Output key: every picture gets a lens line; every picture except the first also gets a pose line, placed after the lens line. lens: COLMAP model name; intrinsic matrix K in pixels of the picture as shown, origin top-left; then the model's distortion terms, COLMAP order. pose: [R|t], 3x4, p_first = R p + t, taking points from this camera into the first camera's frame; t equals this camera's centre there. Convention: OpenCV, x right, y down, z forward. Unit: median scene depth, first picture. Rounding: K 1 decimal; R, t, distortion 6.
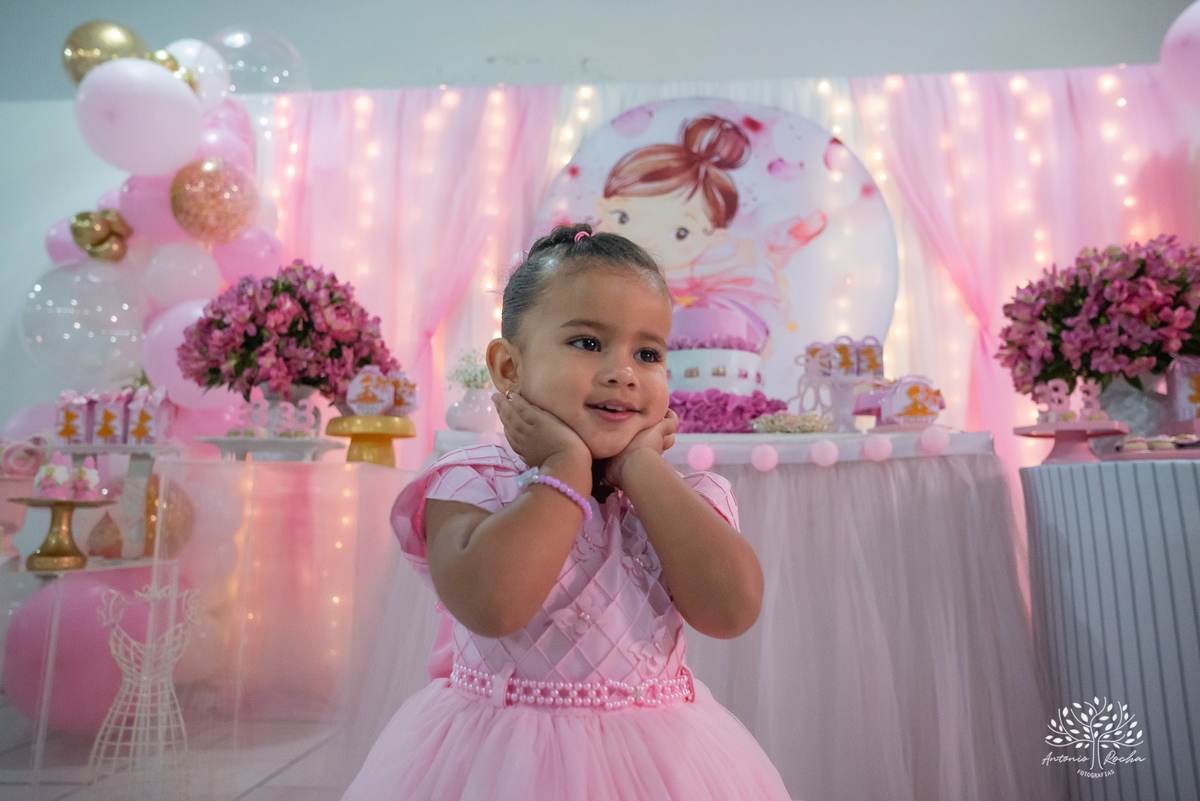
lens RADIAL K [[852.8, 0, 602.0], [0, 852.8, 391.9], [0, 0, 1]] dist [-0.013299, 0.015481]
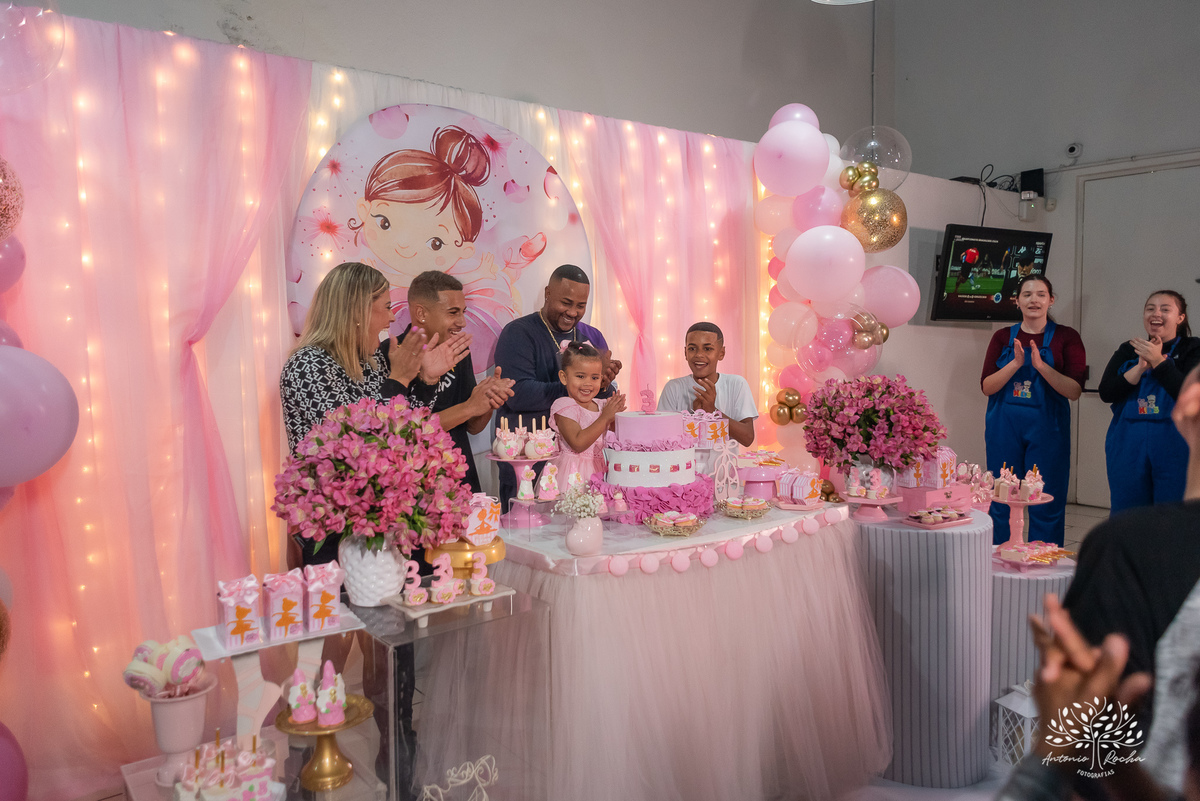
lens RADIAL K [[854.5, 0, 594.6], [0, 854.5, 396.0], [0, 0, 1]] dist [-0.004210, 0.003765]
pose [[0.738399, -0.062565, 0.671456, -0.487739], [-0.080845, 0.980293, 0.180248, -0.205925], [-0.669501, -0.187379, 0.718789, 0.060721]]
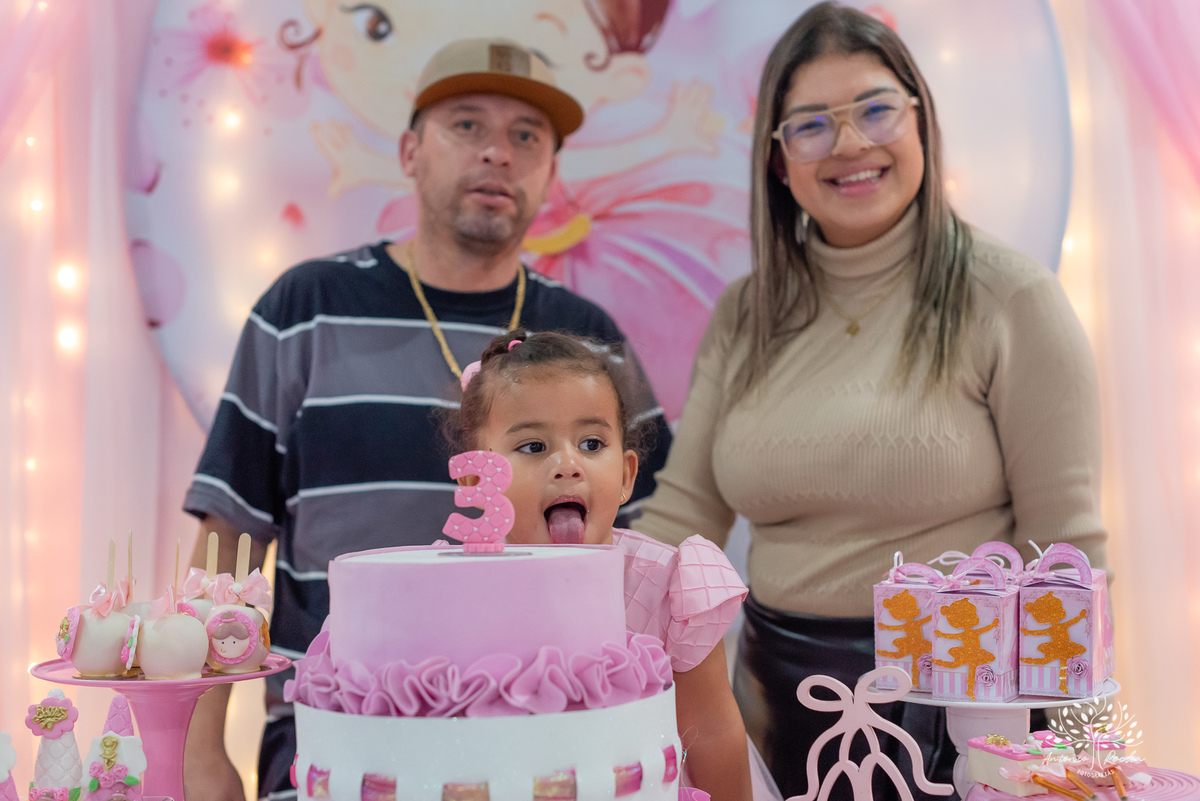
lens RADIAL K [[1591.4, 0, 611.6], [0, 1591.4, 401.2], [0, 0, 1]] dist [-0.009231, 0.000000]
pose [[0.995489, -0.027867, 0.090691, 0.060145], [0.016476, 0.992144, 0.124010, -0.122872], [-0.093435, -0.121956, 0.988128, 0.258079]]
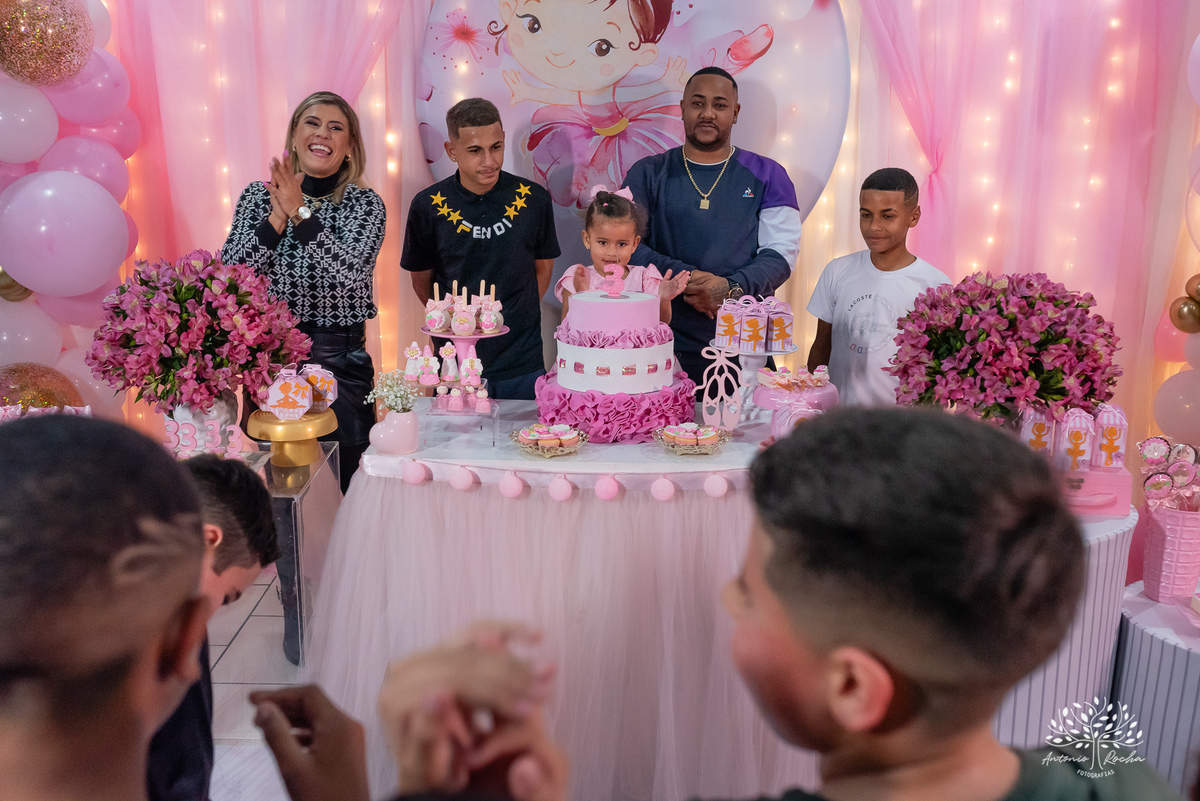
lens RADIAL K [[1097.3, 0, 598.6], [0, 1097.3, 404.4], [0, 0, 1]] dist [-0.009517, 0.000000]
pose [[0.996438, -0.013038, 0.083312, -0.006227], [-0.019569, 0.925253, 0.378846, -0.267766], [-0.082024, -0.379127, 0.921702, -0.133790]]
